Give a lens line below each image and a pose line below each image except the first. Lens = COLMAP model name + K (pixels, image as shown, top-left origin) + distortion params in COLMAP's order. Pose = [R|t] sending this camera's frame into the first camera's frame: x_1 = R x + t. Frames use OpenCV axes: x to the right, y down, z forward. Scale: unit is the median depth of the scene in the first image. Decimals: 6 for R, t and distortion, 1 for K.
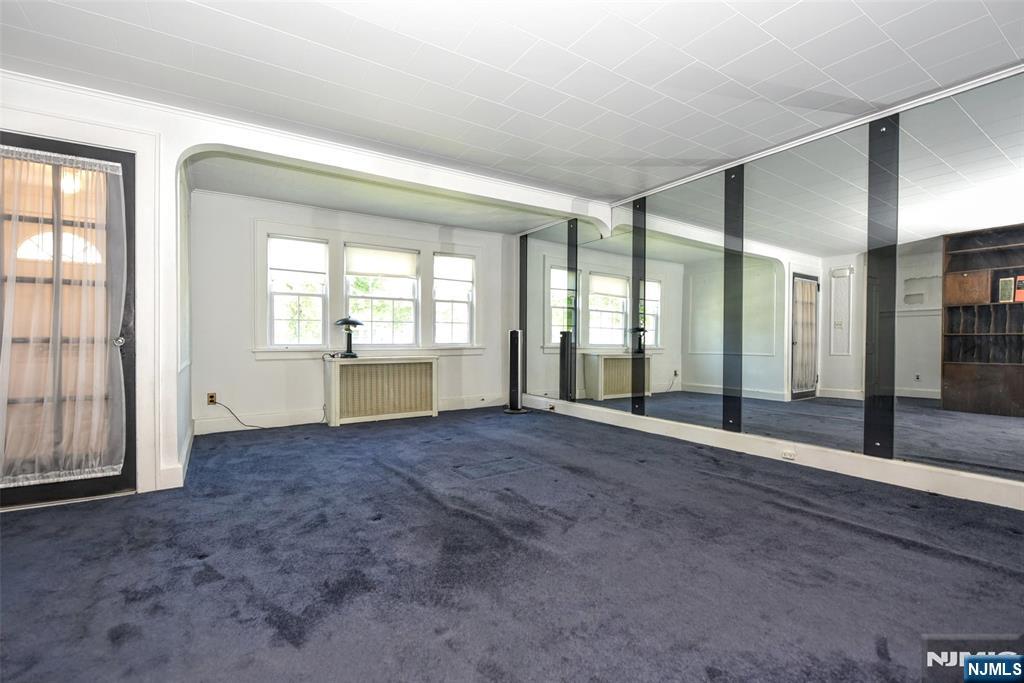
lens RADIAL K [[455.3, 0, 512.0], [0, 455.3, 341.5], [0, 0, 1]] dist [-0.010828, 0.000028]
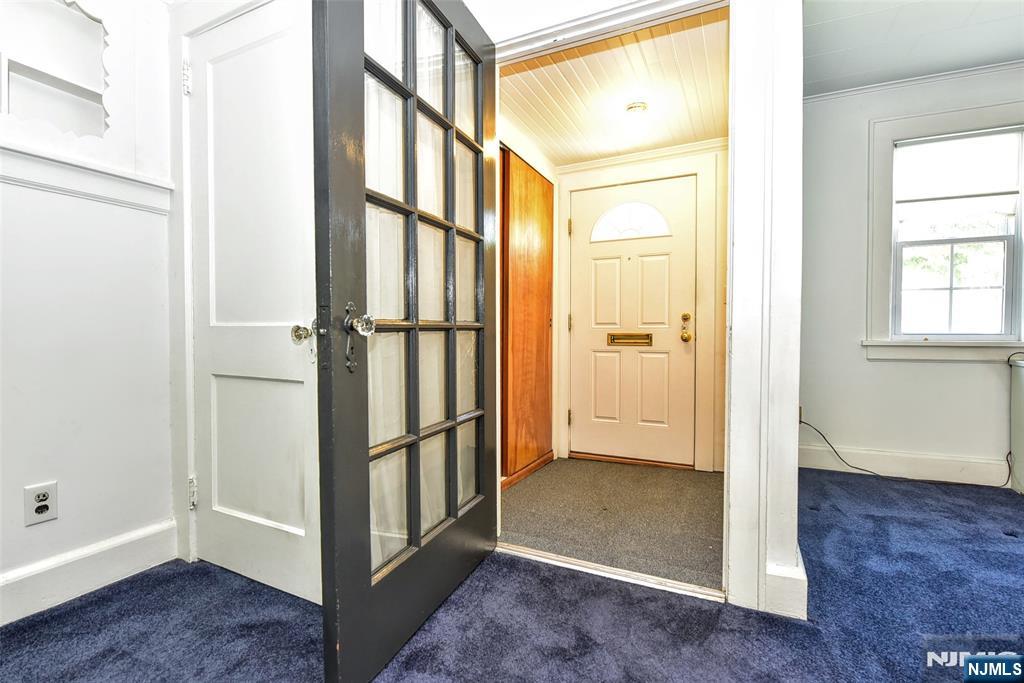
lens RADIAL K [[455.3, 0, 512.0], [0, 455.3, 341.5], [0, 0, 1]] dist [-0.010828, 0.000028]
pose [[0.507949, 0.019617, -0.861164, -0.271498], [0.002371, 0.999705, 0.024171, 0.001393], [0.861384, -0.014319, 0.507752, 0.273342]]
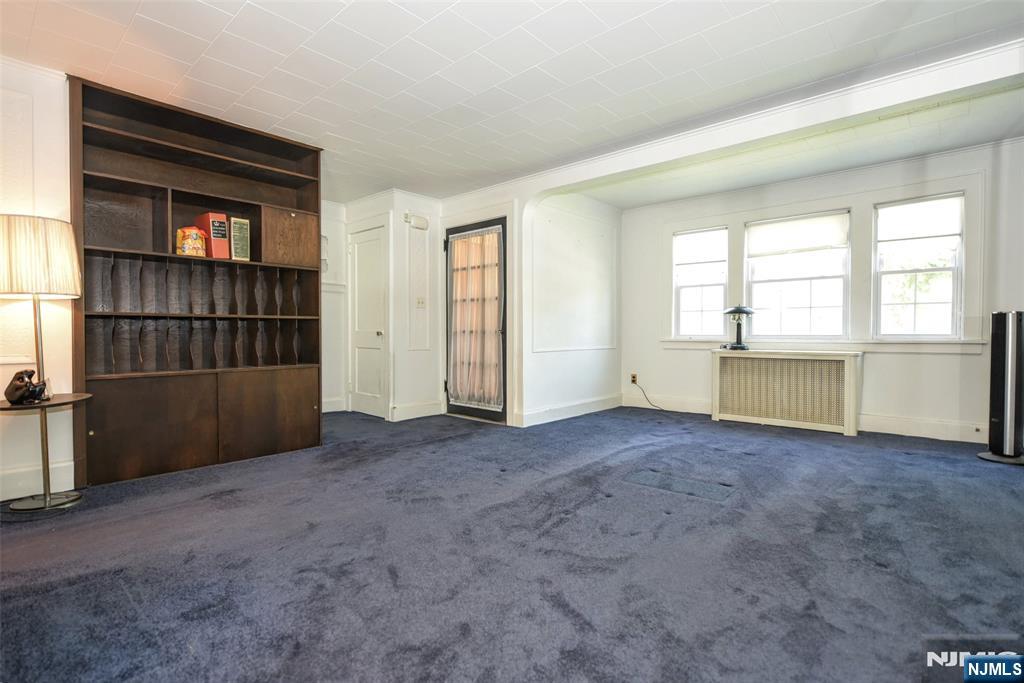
lens RADIAL K [[487.3, 0, 512.0], [0, 487.3, 341.5], [0, 0, 1]] dist [-0.015818, -0.000062]
pose [[0.258576, 0.017641, -0.965830, 0.467181], [0.000734, 0.999829, 0.018459, 0.000581], [0.965991, -0.005482, 0.258518, 0.306461]]
